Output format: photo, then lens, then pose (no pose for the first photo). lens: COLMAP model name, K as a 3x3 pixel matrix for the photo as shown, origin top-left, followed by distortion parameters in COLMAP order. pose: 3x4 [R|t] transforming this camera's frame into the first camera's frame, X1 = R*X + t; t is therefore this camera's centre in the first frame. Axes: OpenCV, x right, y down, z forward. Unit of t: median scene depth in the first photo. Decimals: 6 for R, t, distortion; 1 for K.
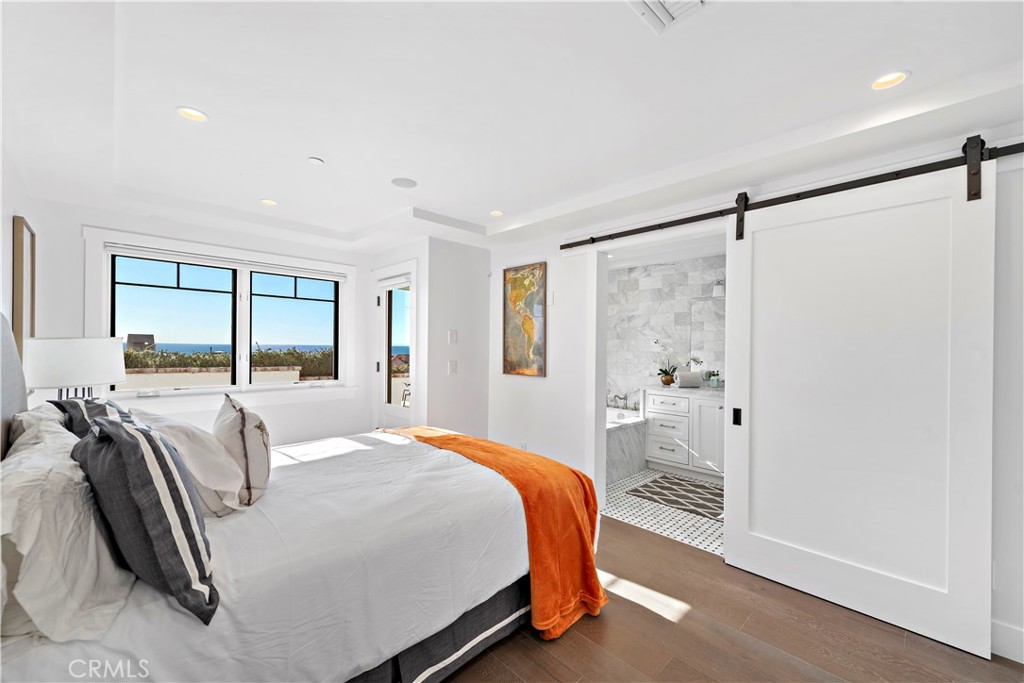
lens RADIAL K [[400.2, 0, 513.2], [0, 400.2, 346.2], [0, 0, 1]] dist [0.002362, -0.000523]
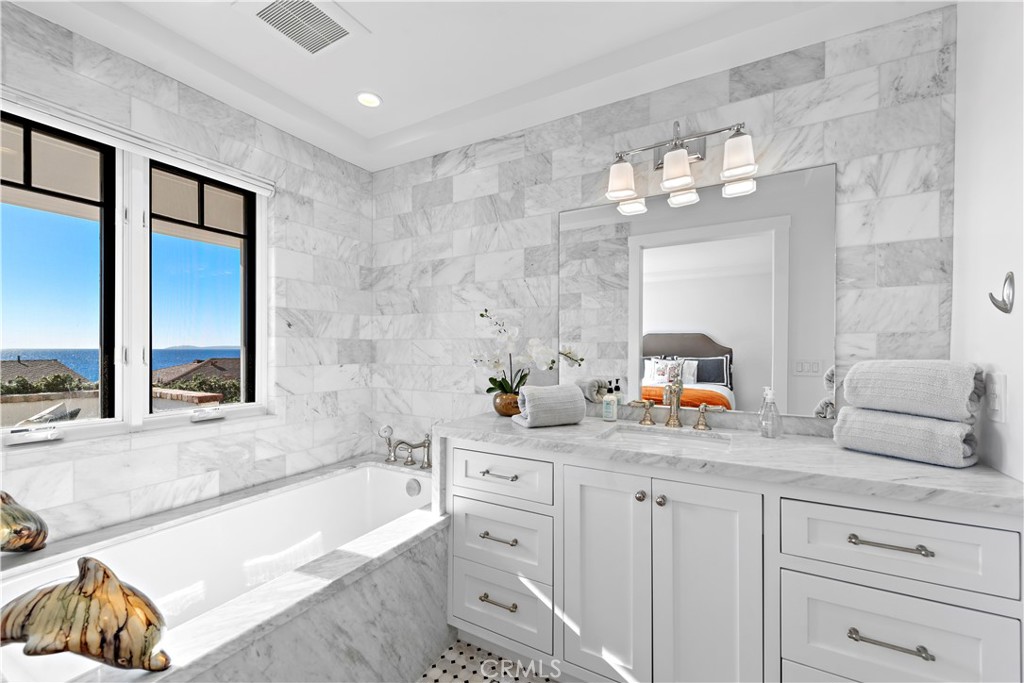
lens RADIAL K [[400.2, 0, 513.2], [0, 400.2, 346.2], [0, 0, 1]] dist [0.002362, -0.000523]
pose [[0.957691, -0.004576, 0.287761, 0.261467], [0.005874, 0.999976, -0.003647, 0.024871], [-0.287737, 0.005183, 0.957695, 0.577878]]
